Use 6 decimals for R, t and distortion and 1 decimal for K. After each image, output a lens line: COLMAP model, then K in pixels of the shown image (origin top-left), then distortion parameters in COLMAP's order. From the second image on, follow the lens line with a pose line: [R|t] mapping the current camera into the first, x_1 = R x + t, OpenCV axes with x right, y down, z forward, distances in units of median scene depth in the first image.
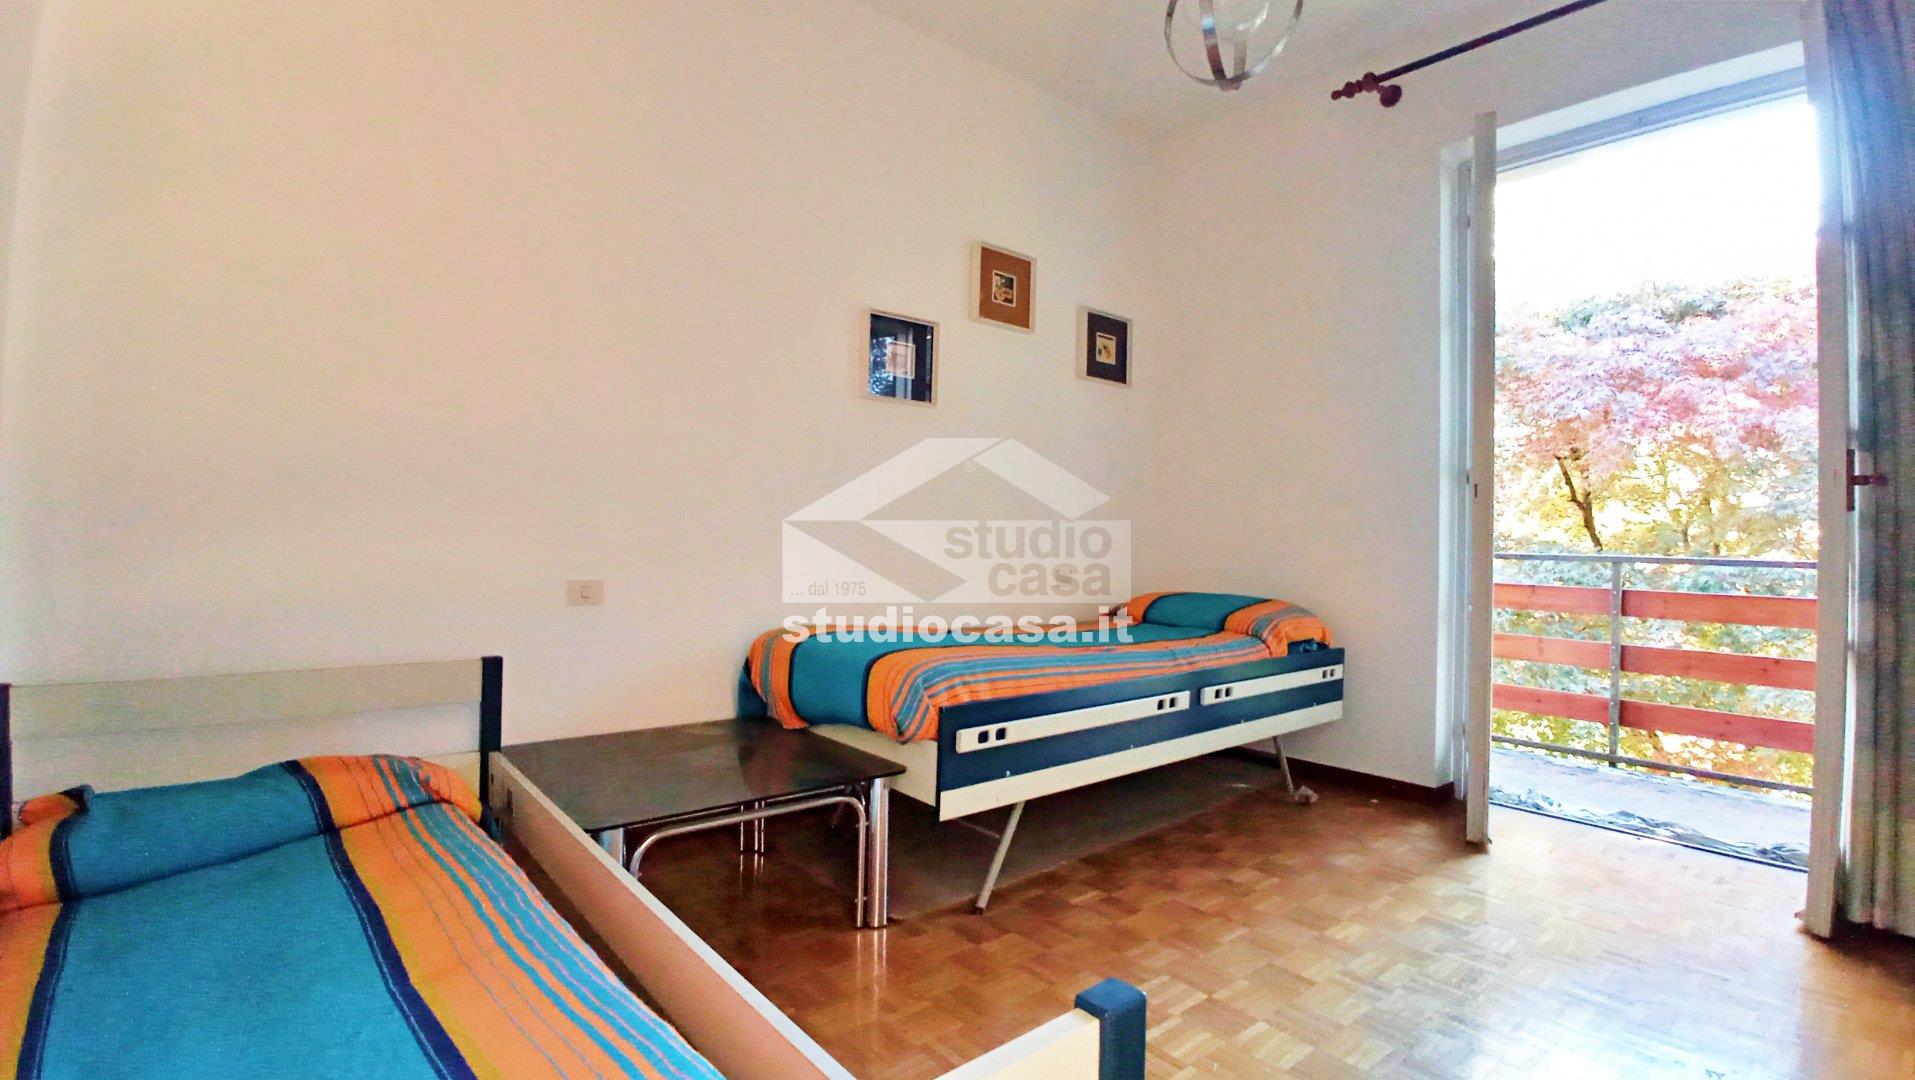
lens RADIAL K [[865.6, 0, 959.0], [0, 865.6, 530.3], [0, 0, 1]] dist [-0.042577, 0.017858]
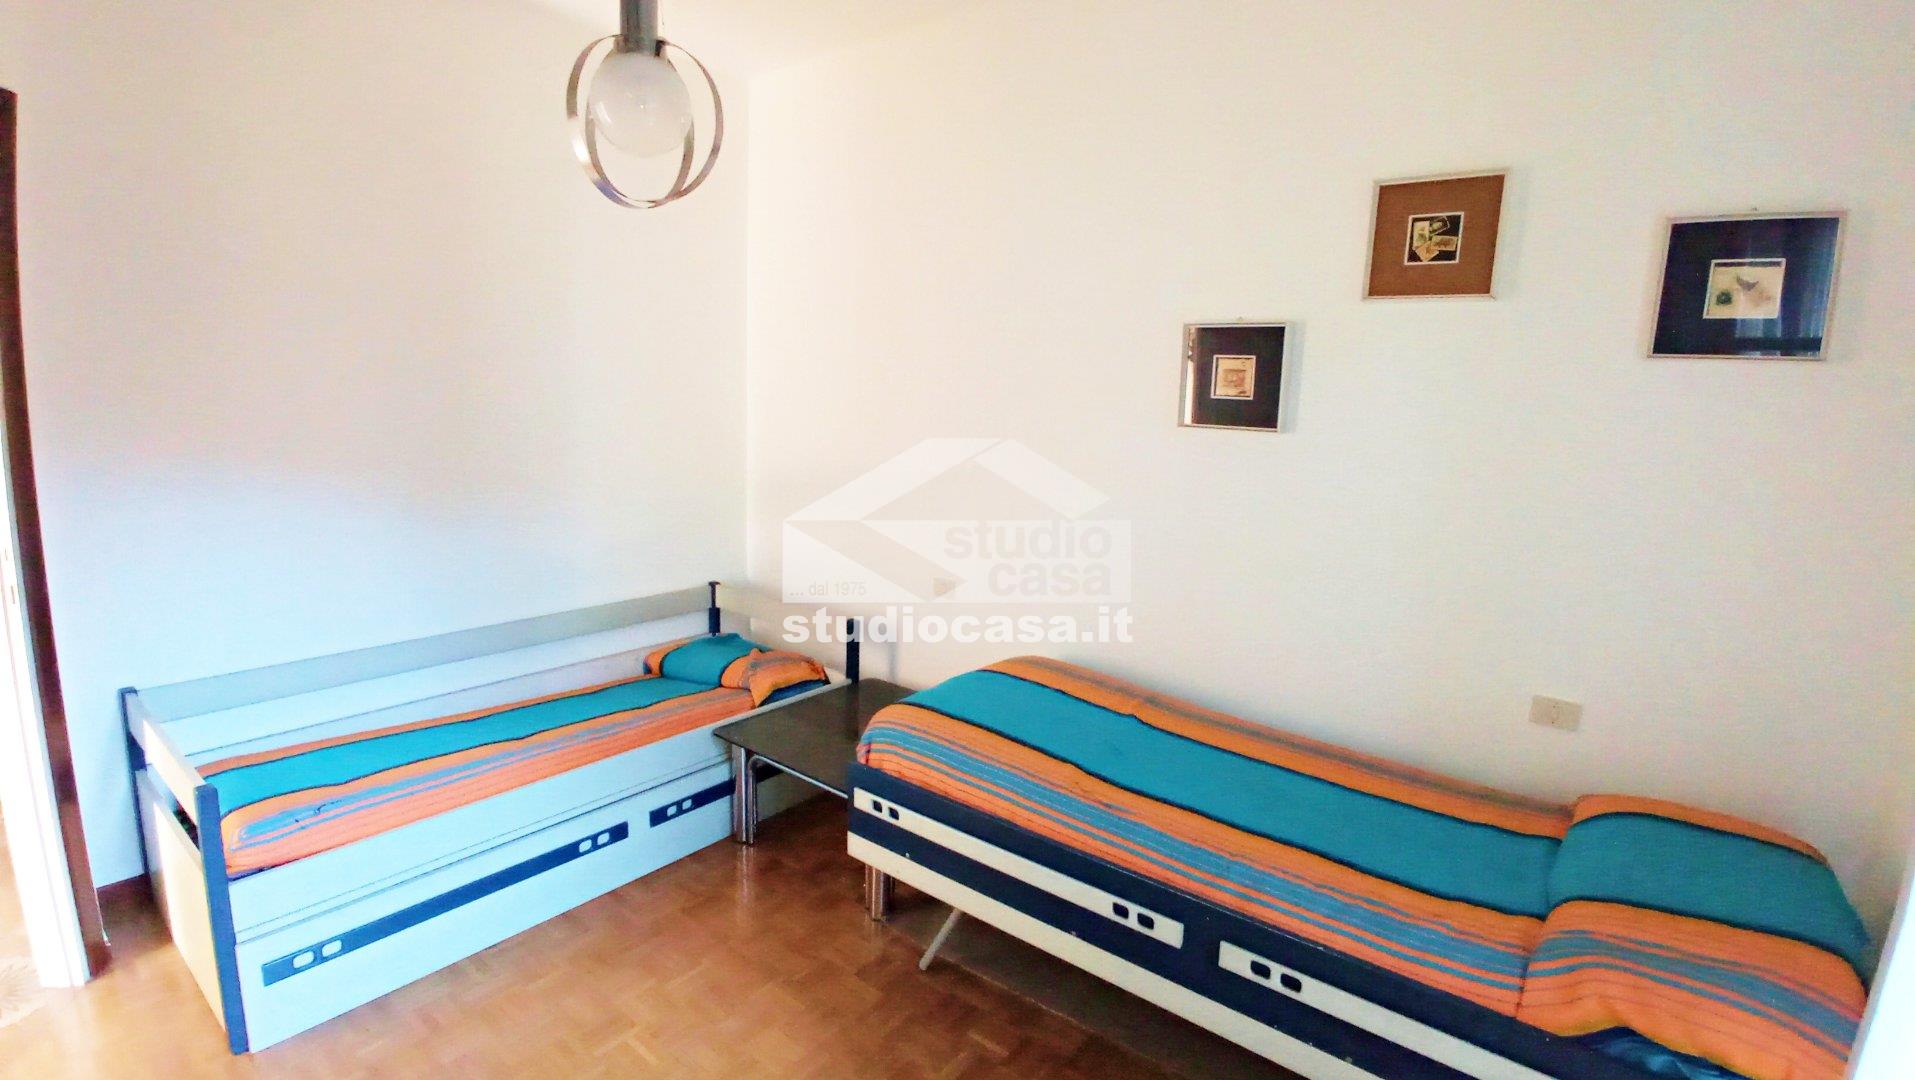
lens RADIAL K [[857.7, 0, 957.5], [0, 857.7, 540.0], [0, 0, 1]] dist [-0.064235, 0.024935]
pose [[0.201441, 0.141587, -0.969213, 0.651732], [-0.027352, 0.989925, 0.138928, -0.147791], [0.979119, -0.001476, 0.203285, 0.571957]]
